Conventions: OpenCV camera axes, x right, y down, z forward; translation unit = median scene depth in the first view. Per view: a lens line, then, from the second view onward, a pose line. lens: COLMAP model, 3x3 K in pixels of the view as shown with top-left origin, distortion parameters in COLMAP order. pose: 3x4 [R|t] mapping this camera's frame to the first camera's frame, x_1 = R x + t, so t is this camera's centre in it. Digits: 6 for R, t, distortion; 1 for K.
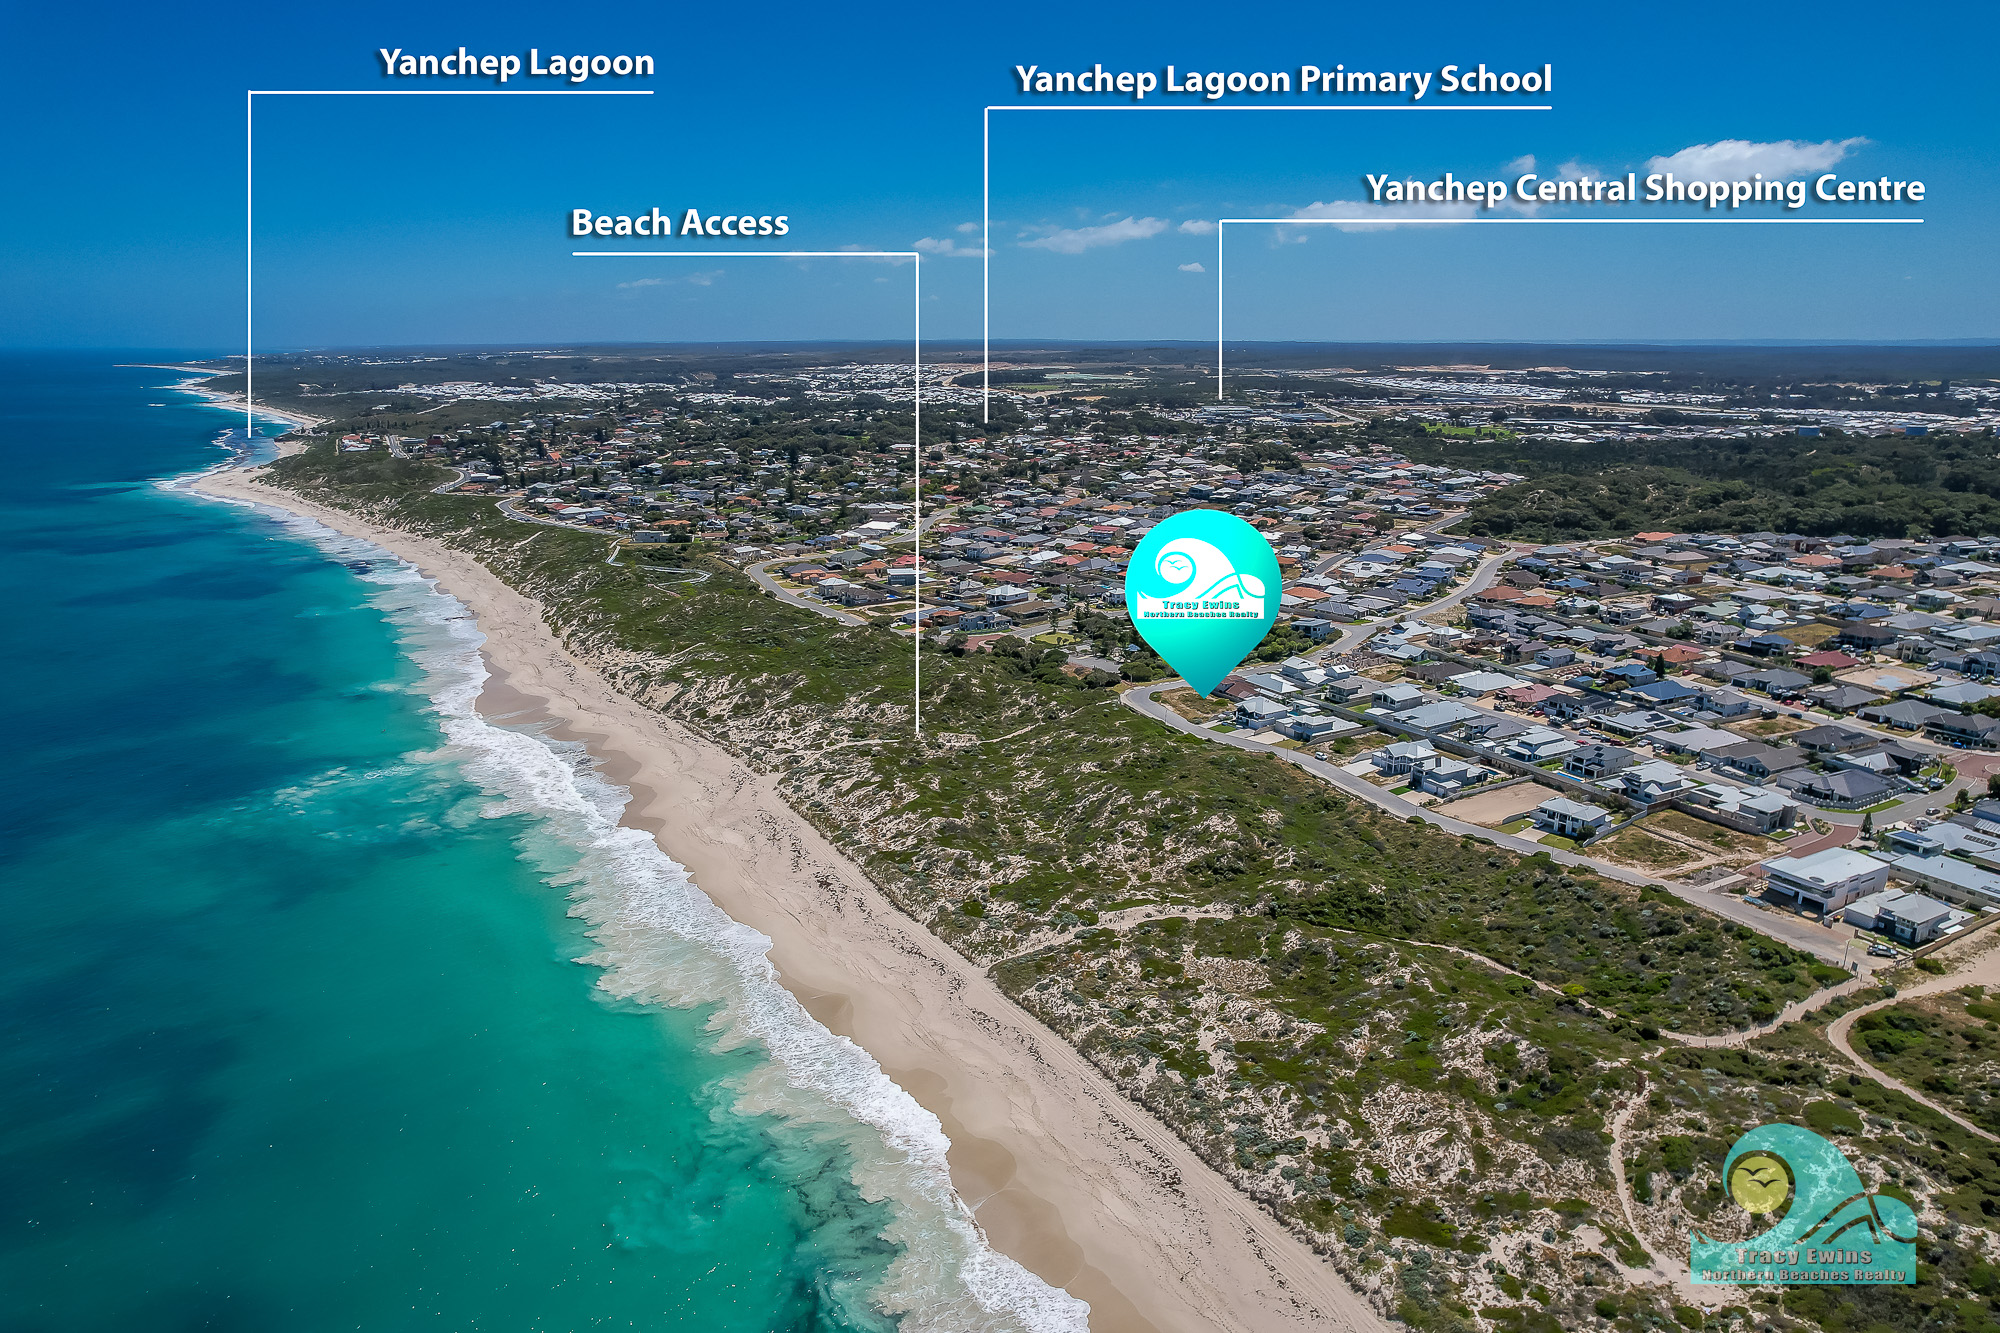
lens RADIAL K [[1317.5, 0, 1014.3], [0, 1317.5, 676.3], [0, 0, 1]] dist [-0.039630, 0.000798]
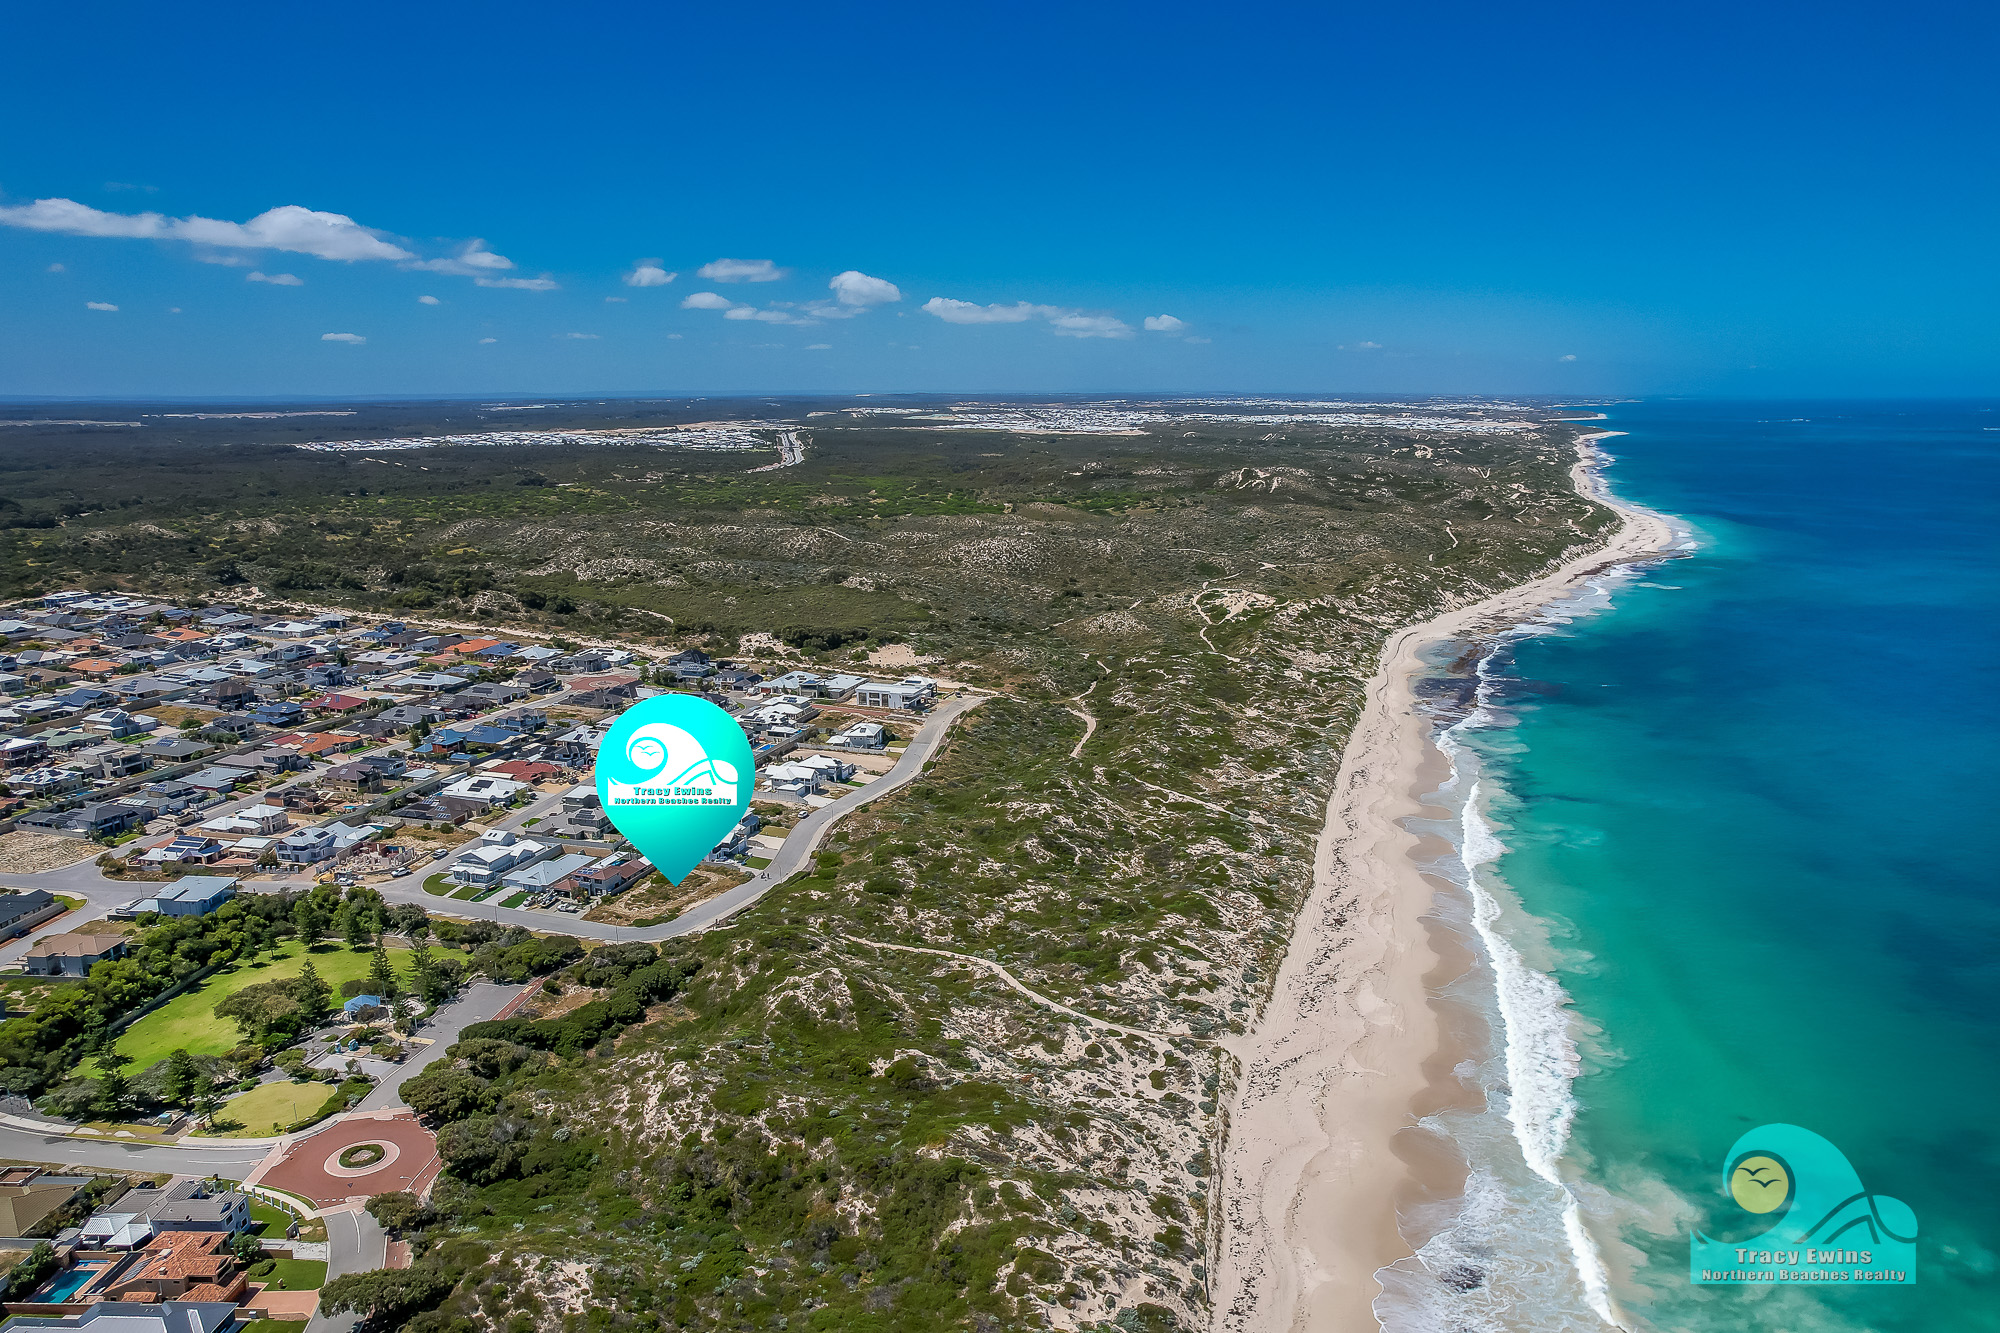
lens RADIAL K [[1325.9, 0, 1012.6], [0, 1325.9, 664.2], [0, 0, 1]] dist [-0.070446, 0.082873]
pose [[-0.670421, -0.151759, 0.726295, -0.422167], [0.187867, 0.912244, 0.364028, -0.274340], [-0.717803, 0.380499, -0.583077, 1.042924]]
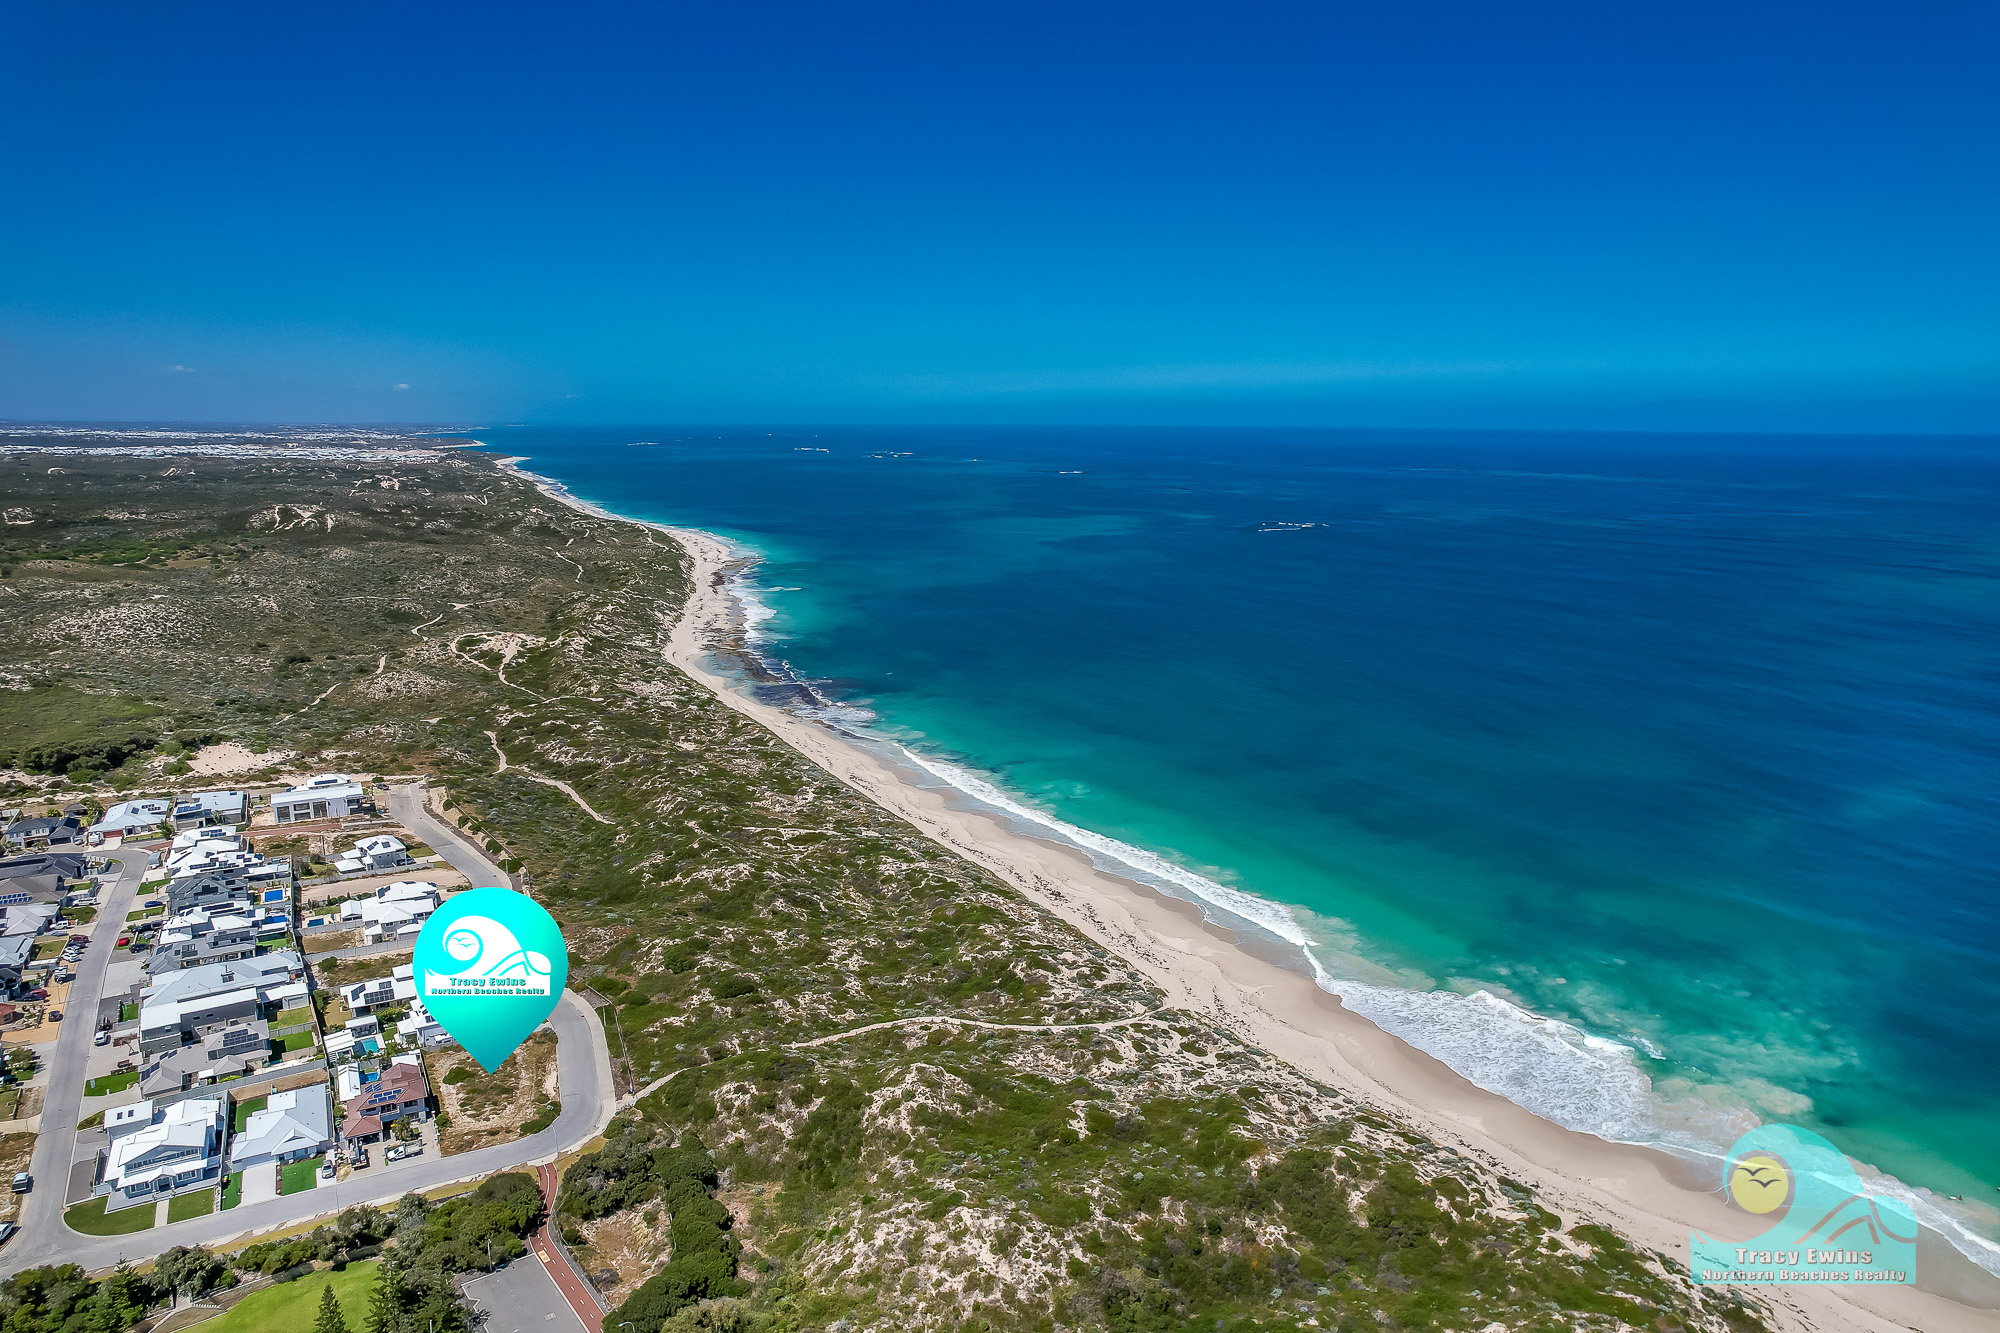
lens RADIAL K [[1283.3, 0, 1002.8], [0, 1283.3, 669.3], [0, 0, 1]] dist [-0.080291, 0.093648]
pose [[-0.999901, -0.010356, 0.009516, -0.064552], [-0.005214, 0.901376, 0.433006, -0.307813], [-0.013062, 0.432914, -0.901341, 1.174648]]
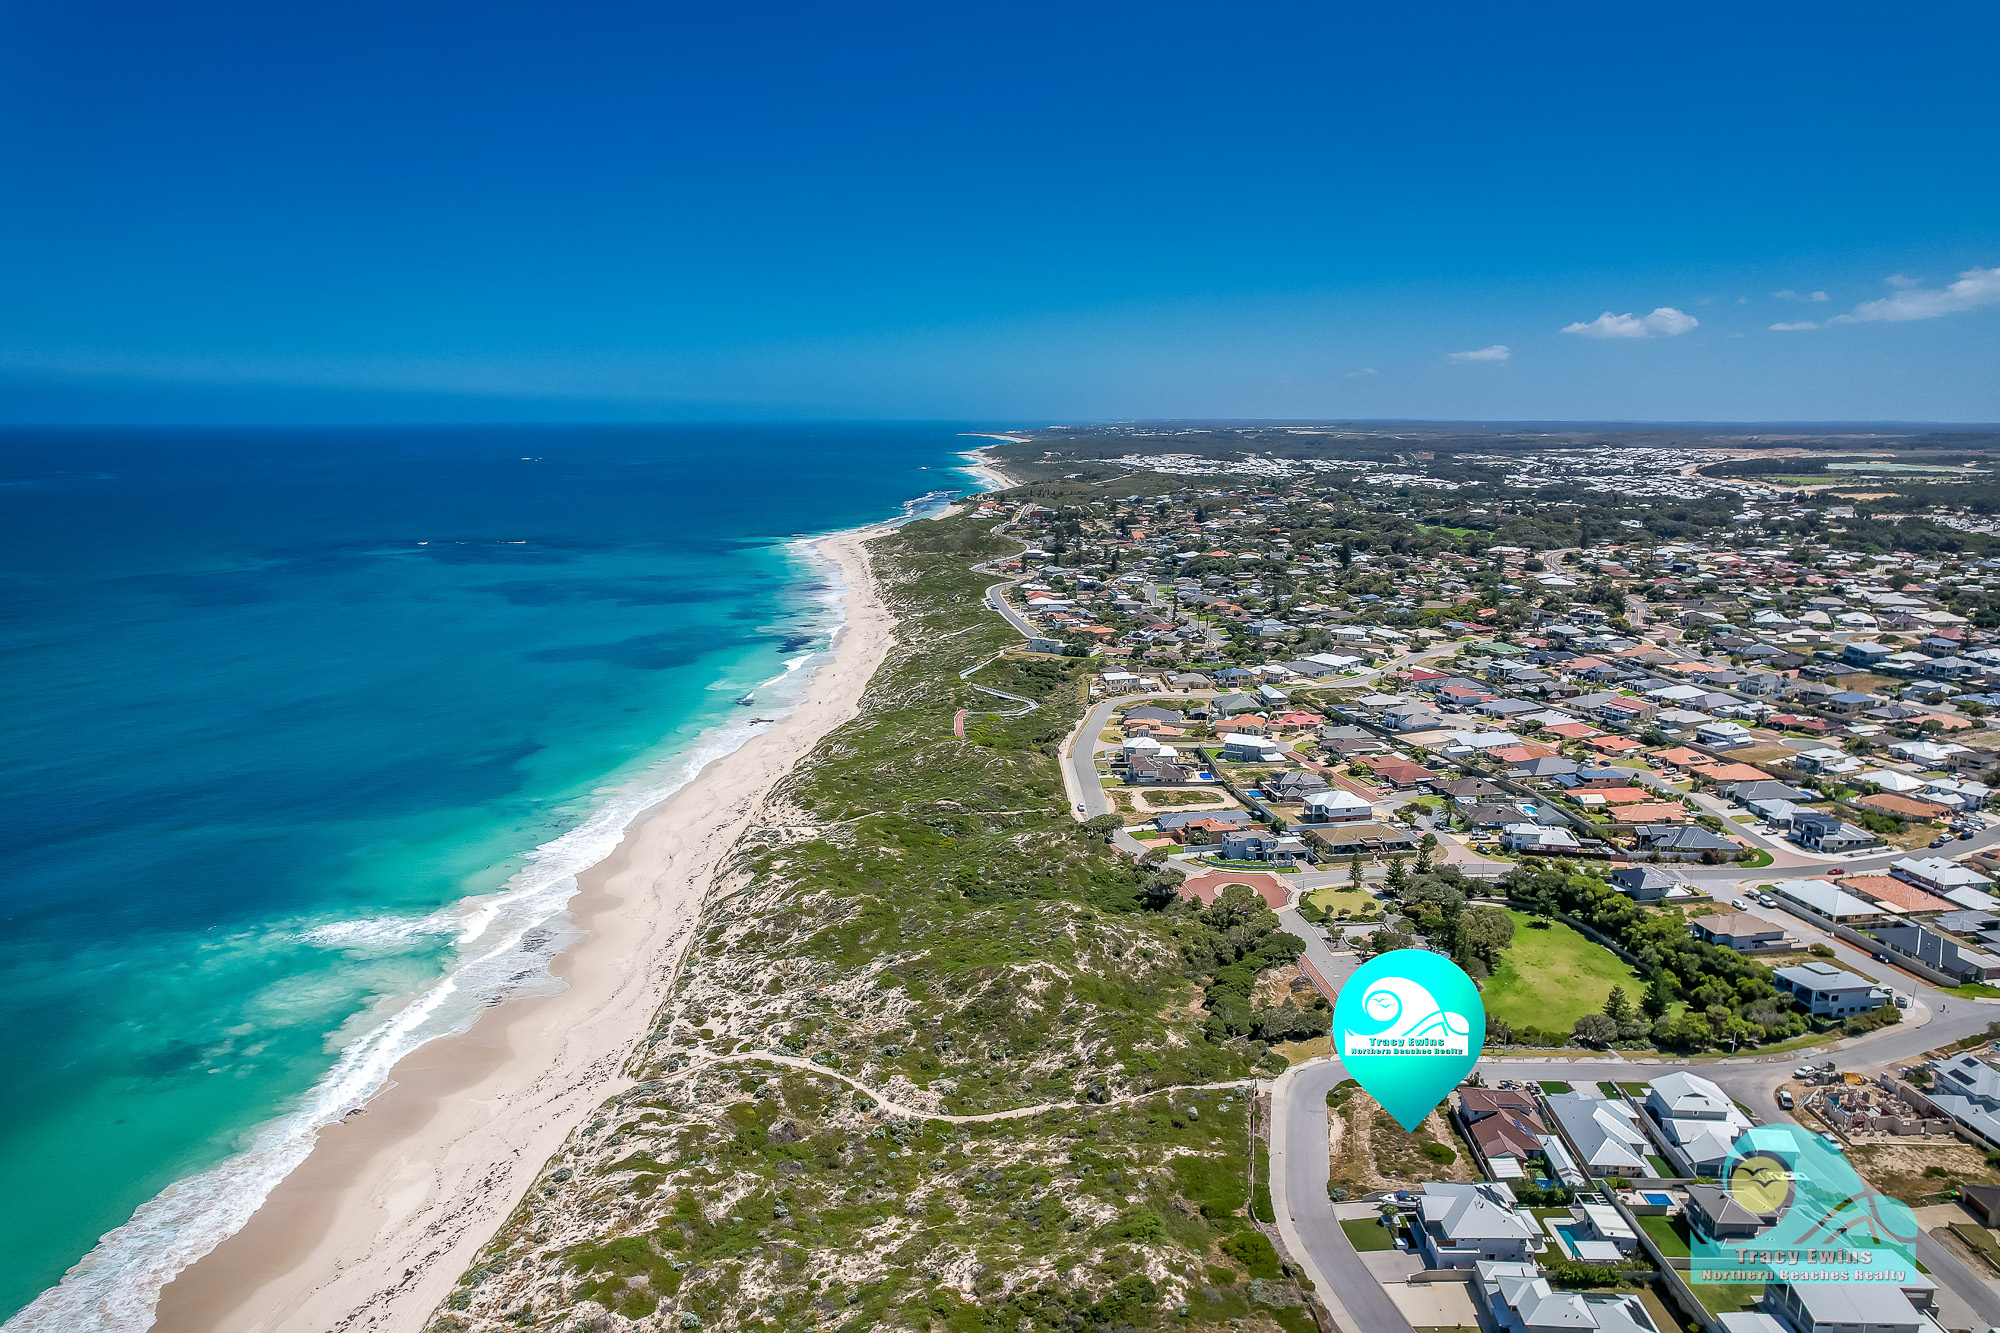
lens RADIAL K [[1283.3, 0, 1002.8], [0, 1283.3, 669.3], [0, 0, 1]] dist [-0.080291, 0.093648]
pose [[0.830169, 0.110587, -0.546434, 0.217221], [-0.141079, 0.989899, -0.013998, -0.107646], [0.539367, 0.088711, 0.837385, 0.418641]]
